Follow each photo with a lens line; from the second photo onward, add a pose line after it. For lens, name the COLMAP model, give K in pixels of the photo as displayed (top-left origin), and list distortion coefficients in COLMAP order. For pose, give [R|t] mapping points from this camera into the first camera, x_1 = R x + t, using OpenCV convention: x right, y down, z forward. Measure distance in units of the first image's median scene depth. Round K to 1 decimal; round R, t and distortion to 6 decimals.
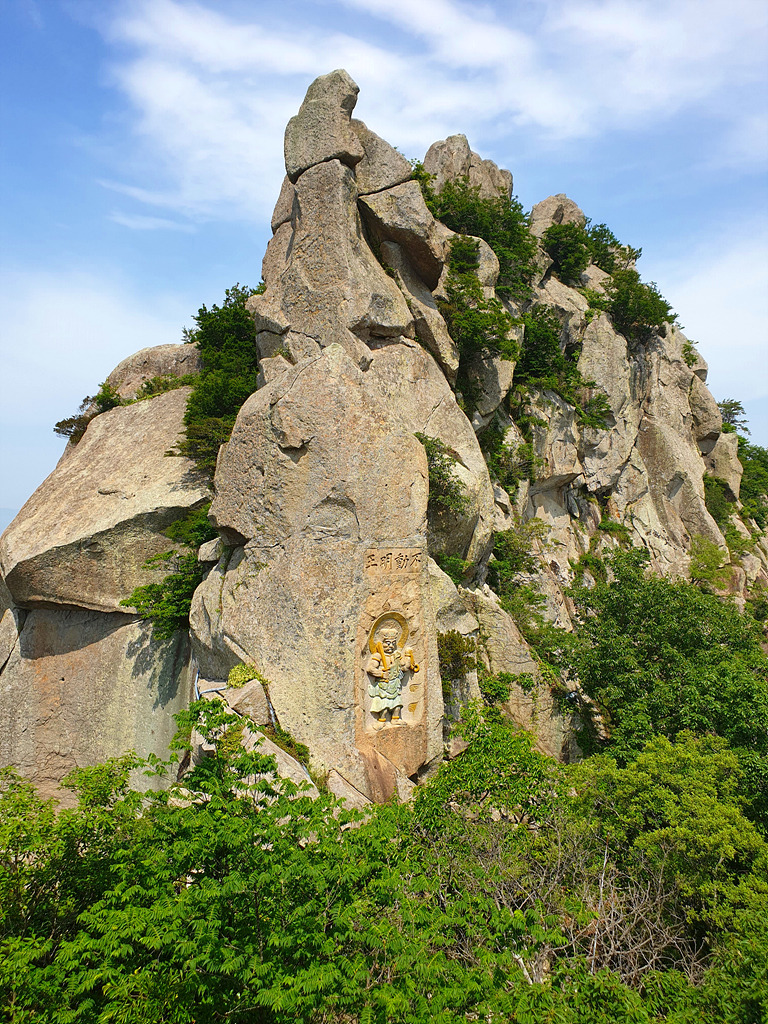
lens RADIAL K [[795.2, 0, 384.0], [0, 795.2, 512.0], [0, 0, 1]] dist [0.124939, -0.327532]
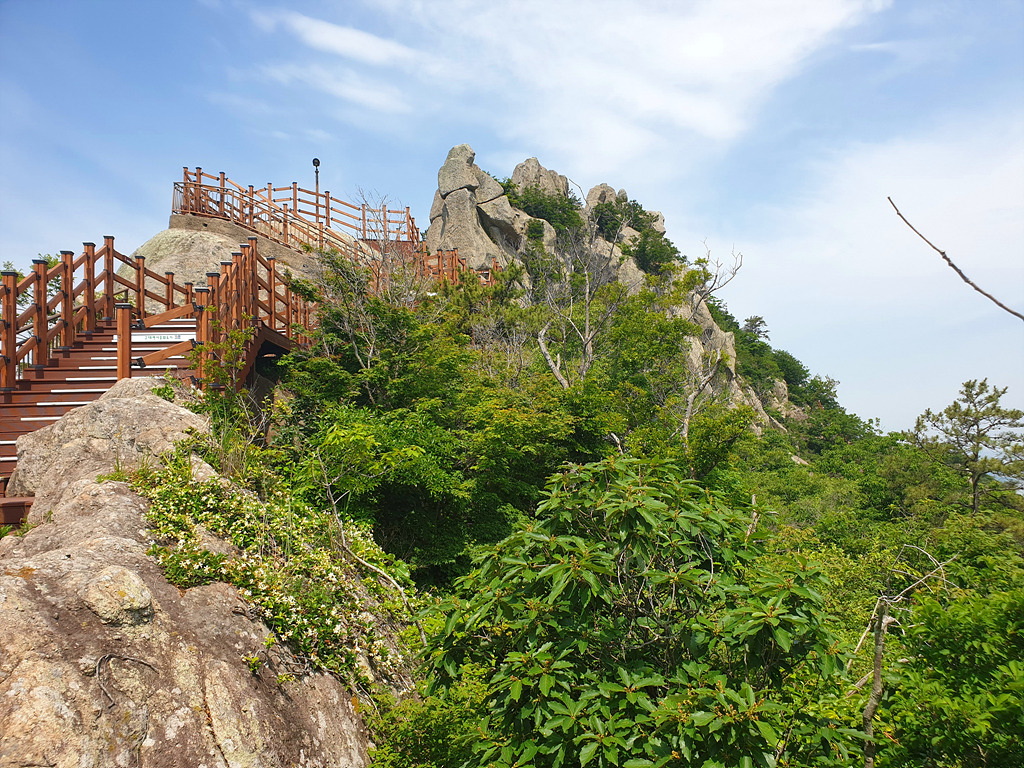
lens RADIAL K [[795.2, 0, 513.7], [0, 795.2, 407.9], [0, 0, 1]] dist [0.124939, -0.327532]
pose [[0.998883, -0.045623, 0.012312, 0.011453], [0.046353, 0.996636, -0.067586, 0.241922], [-0.009187, 0.068081, 0.997637, -0.928550]]
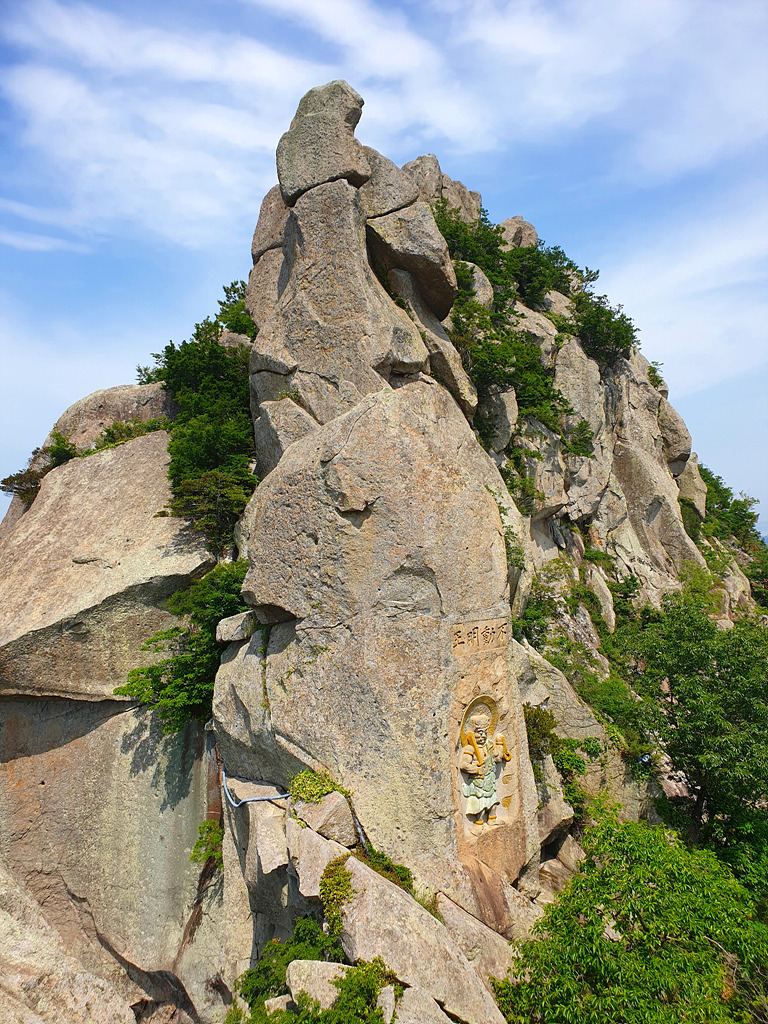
lens RADIAL K [[794.9, 0, 389.1], [0, 794.9, 519.9], [0, 0, 1]] dist [0.125633, -0.331123]
pose [[0.990719, -0.054717, 0.124423, -0.134397], [0.056853, 0.998289, -0.013676, -0.041658], [-0.123462, 0.020623, 0.992135, 0.106415]]
